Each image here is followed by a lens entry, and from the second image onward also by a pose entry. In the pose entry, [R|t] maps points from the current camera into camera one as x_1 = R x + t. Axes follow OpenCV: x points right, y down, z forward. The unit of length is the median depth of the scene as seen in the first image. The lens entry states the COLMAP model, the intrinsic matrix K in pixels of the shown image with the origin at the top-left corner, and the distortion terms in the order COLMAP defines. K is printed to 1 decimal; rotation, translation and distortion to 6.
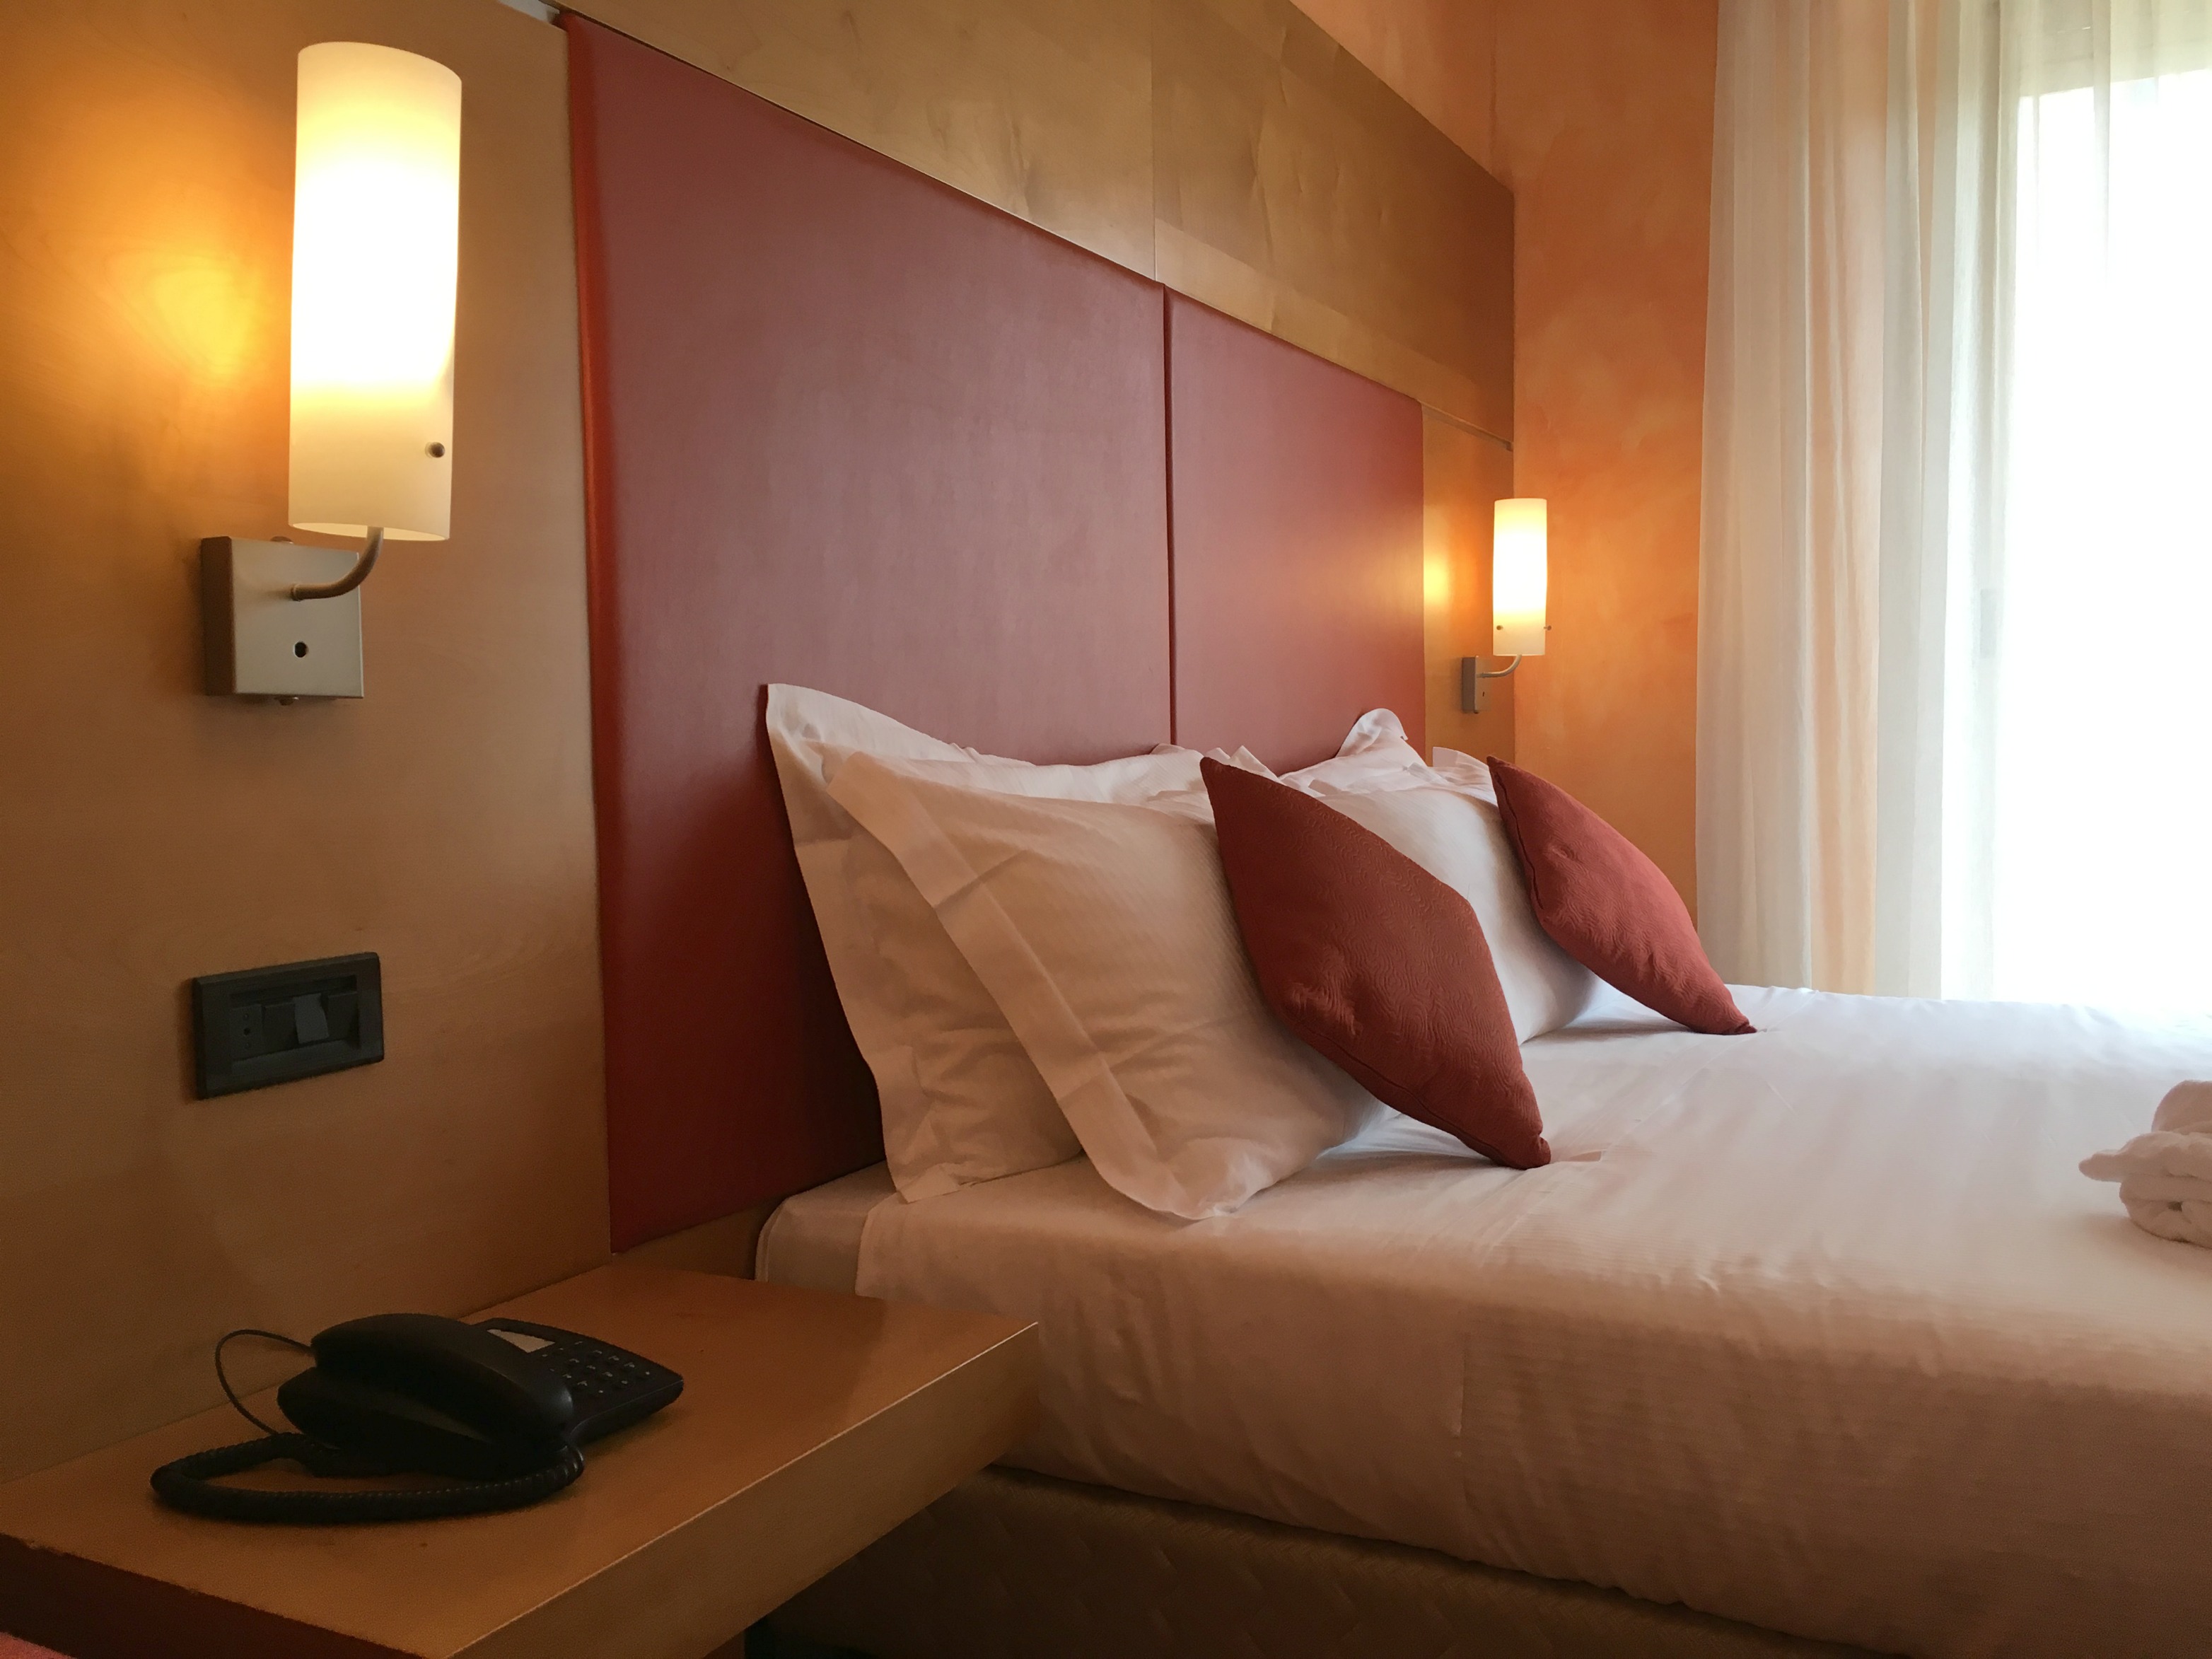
lens RADIAL K [[1882.8, 0, 1117.6], [0, 1882.8, 835.7], [0, 0, 1]] dist [0.087693, -0.110786]
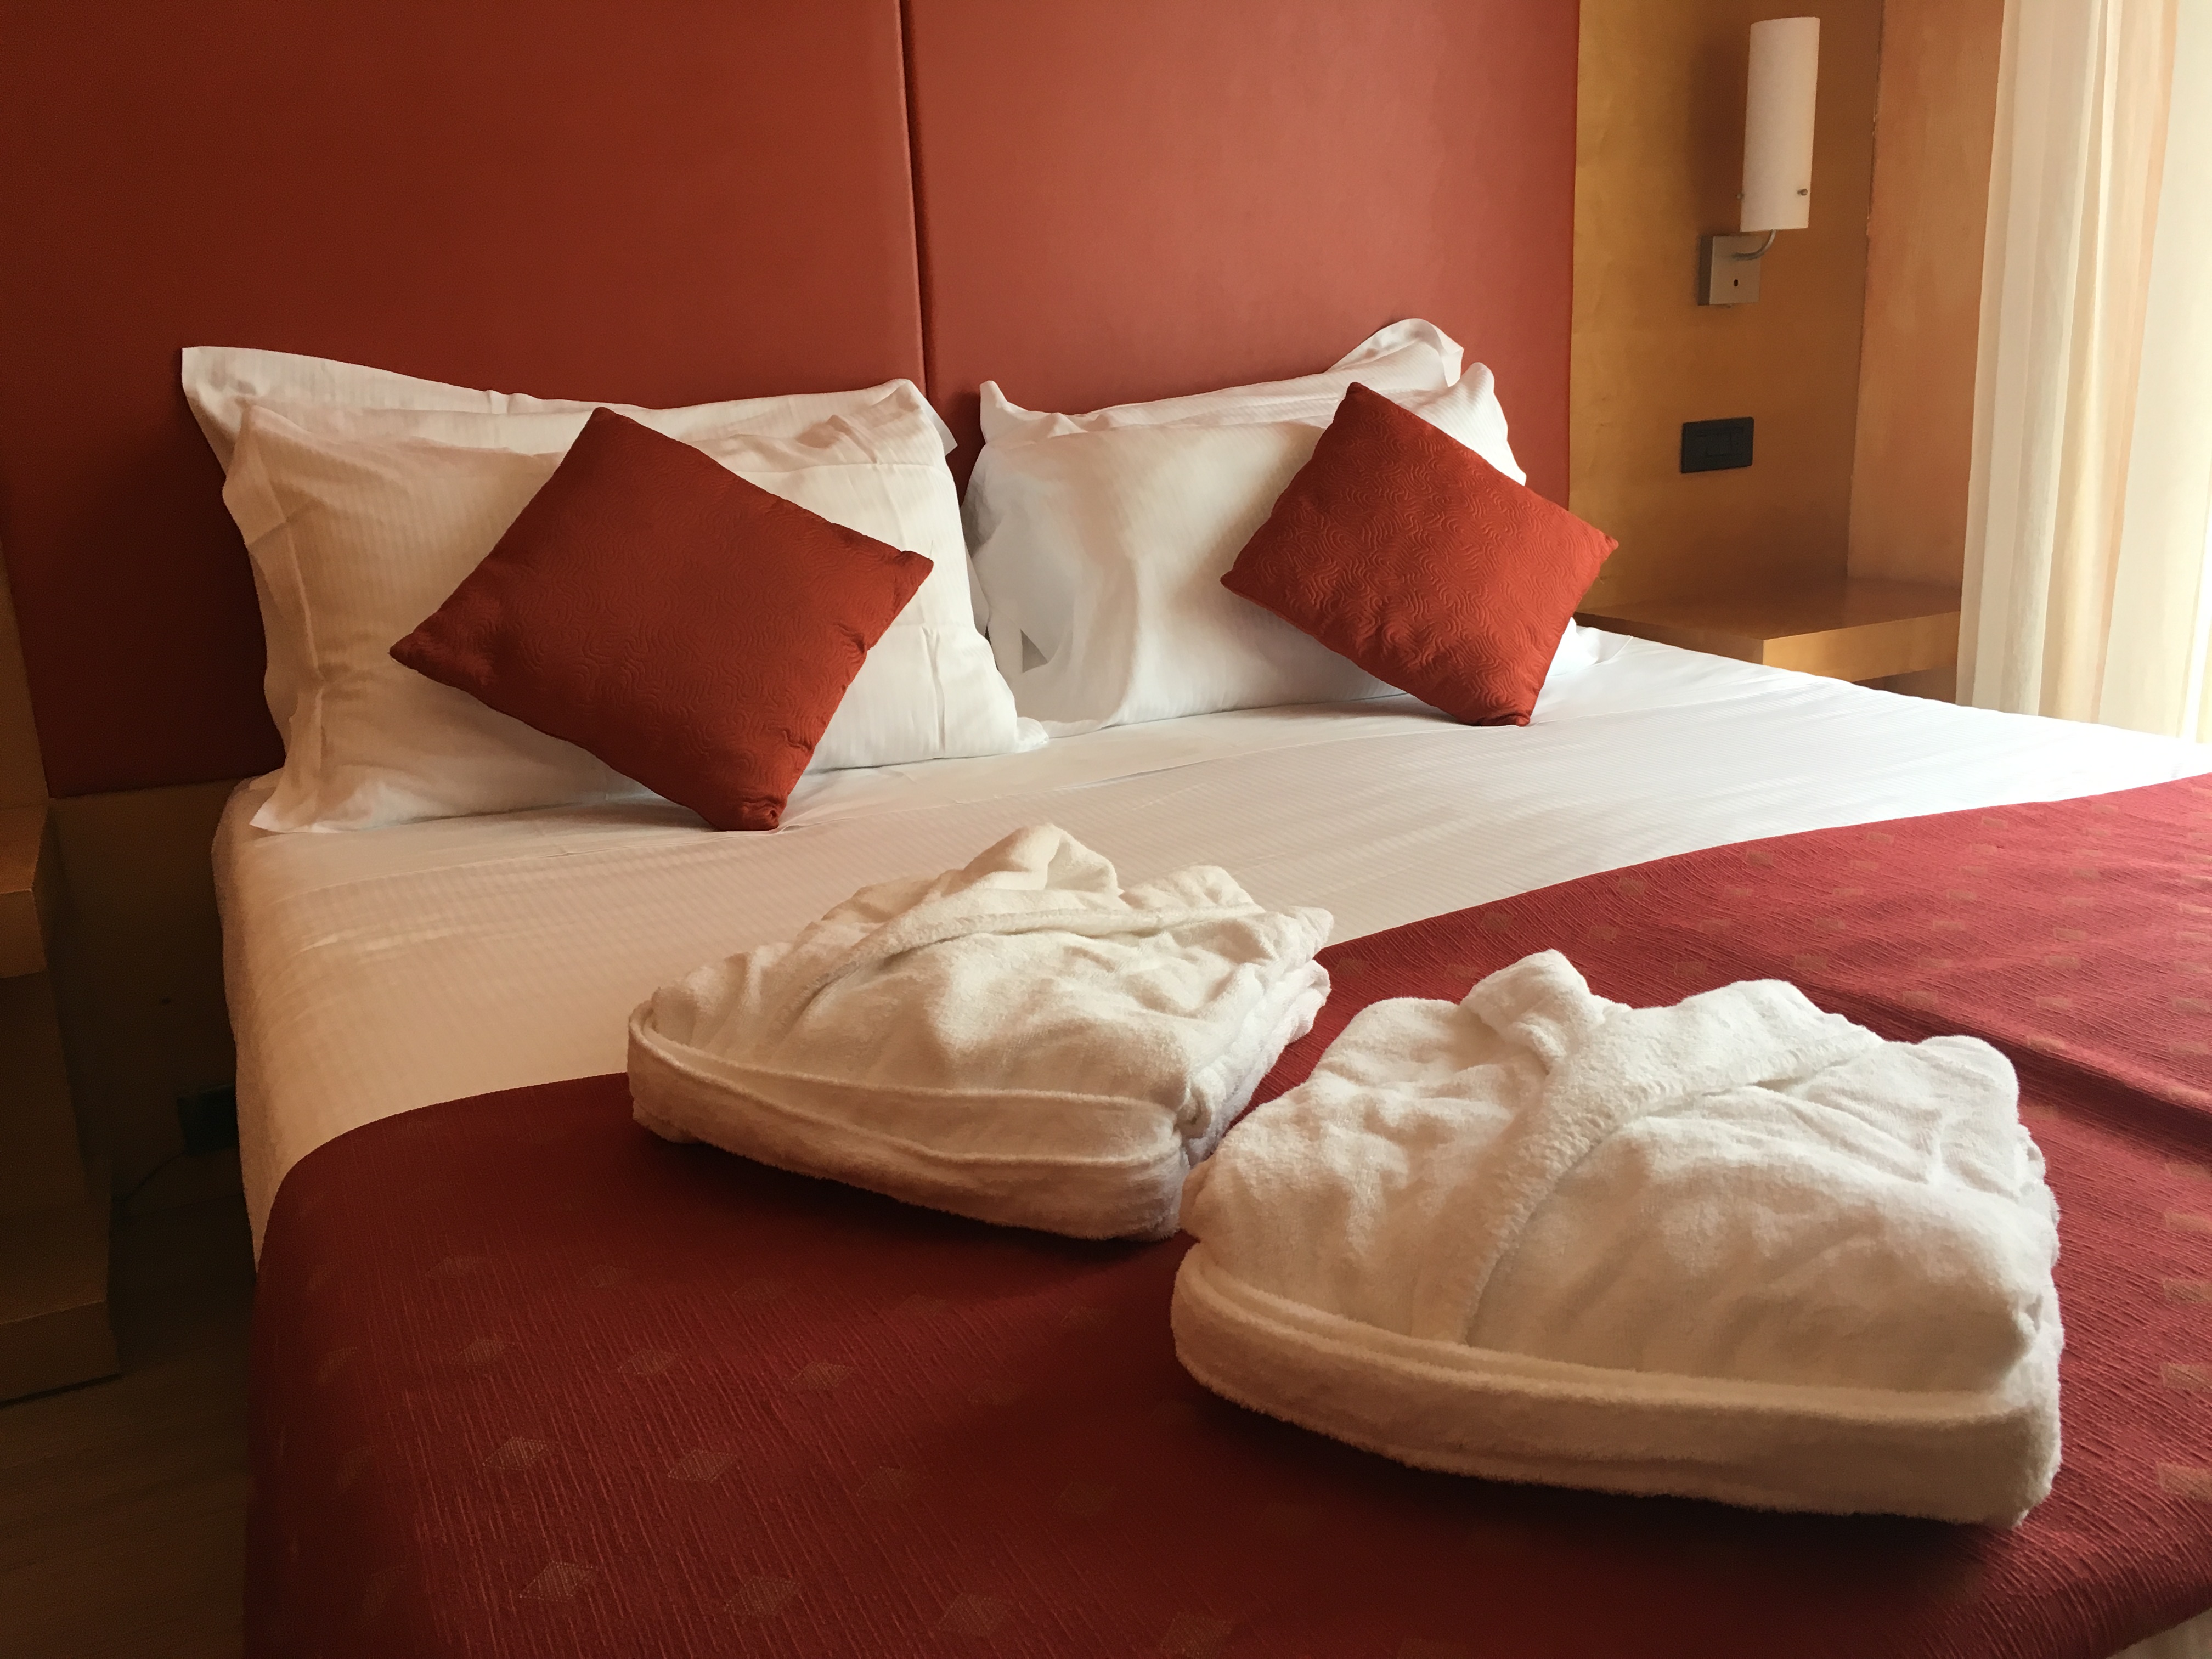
lens RADIAL K [[1868.9, 0, 1106.0], [0, 1868.9, 829.5], [0, 0, 1]] dist [0.057179, -0.006019]
pose [[0.807790, 0.131393, -0.574640, 1.037922], [-0.003495, 0.975892, 0.218226, -0.049050], [0.589460, -0.174273, 0.788775, 0.359343]]
